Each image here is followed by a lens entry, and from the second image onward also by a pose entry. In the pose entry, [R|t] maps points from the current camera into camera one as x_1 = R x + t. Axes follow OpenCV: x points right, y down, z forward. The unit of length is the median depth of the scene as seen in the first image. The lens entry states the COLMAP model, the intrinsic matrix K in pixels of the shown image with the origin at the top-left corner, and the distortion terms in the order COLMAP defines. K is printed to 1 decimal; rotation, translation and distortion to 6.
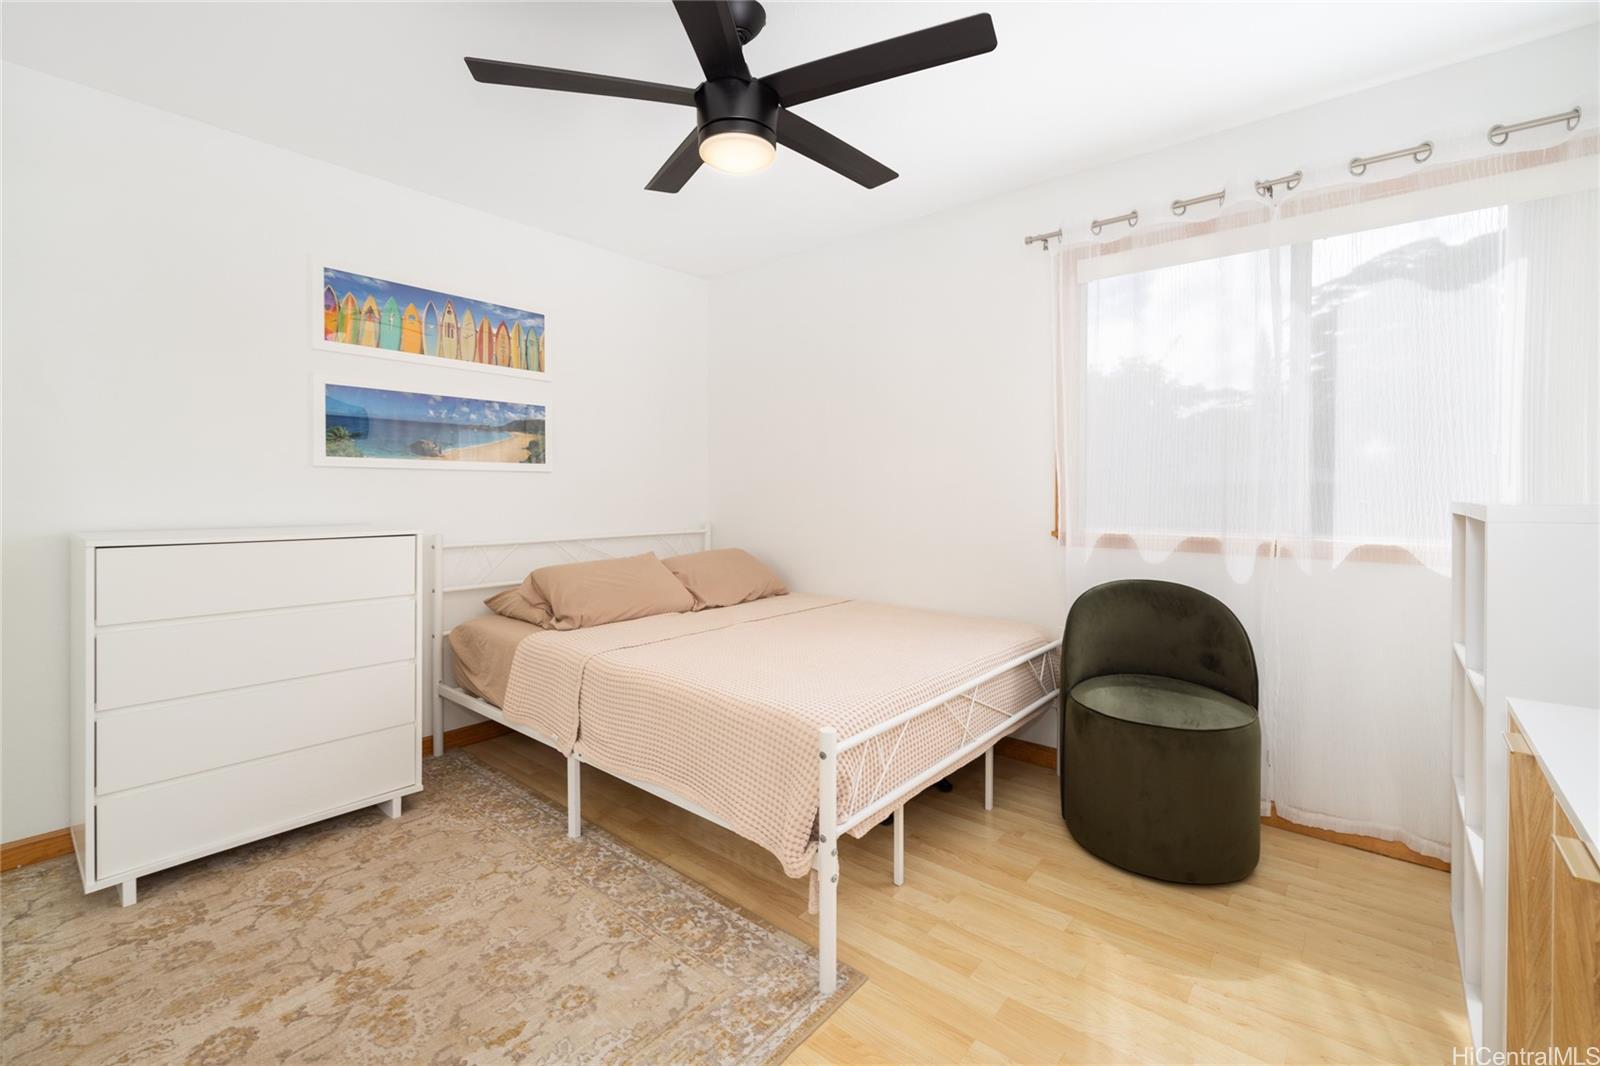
lens RADIAL K [[687.5, 0, 788.6], [0, 687.5, 491.8], [0, 0, 1]] dist [-0.001177, -0.000128]
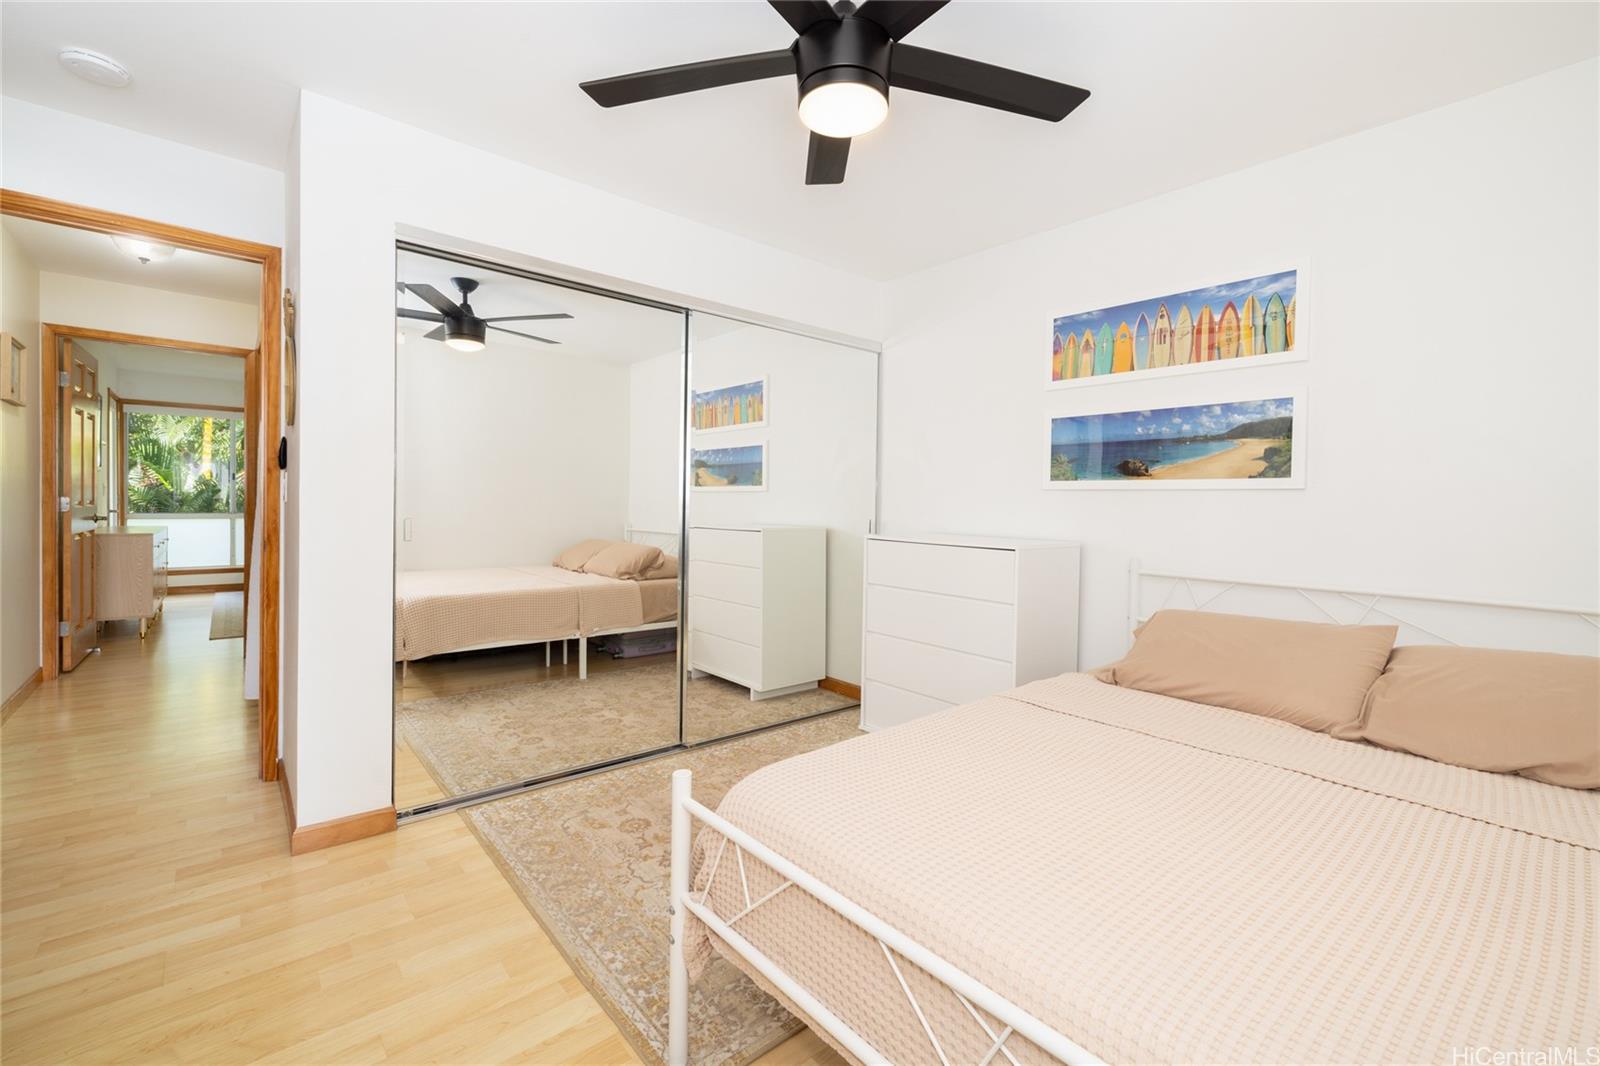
lens RADIAL K [[687.5, 0, 793.6], [0, 687.5, 503.7], [0, 0, 1]] dist [-0.001177, -0.000128]
pose [[-0.160881, -0.002338, -0.986971, 0.475565], [-0.017719, 0.999843, 0.000519, -0.005340], [0.986815, 0.017572, -0.160897, 0.661196]]
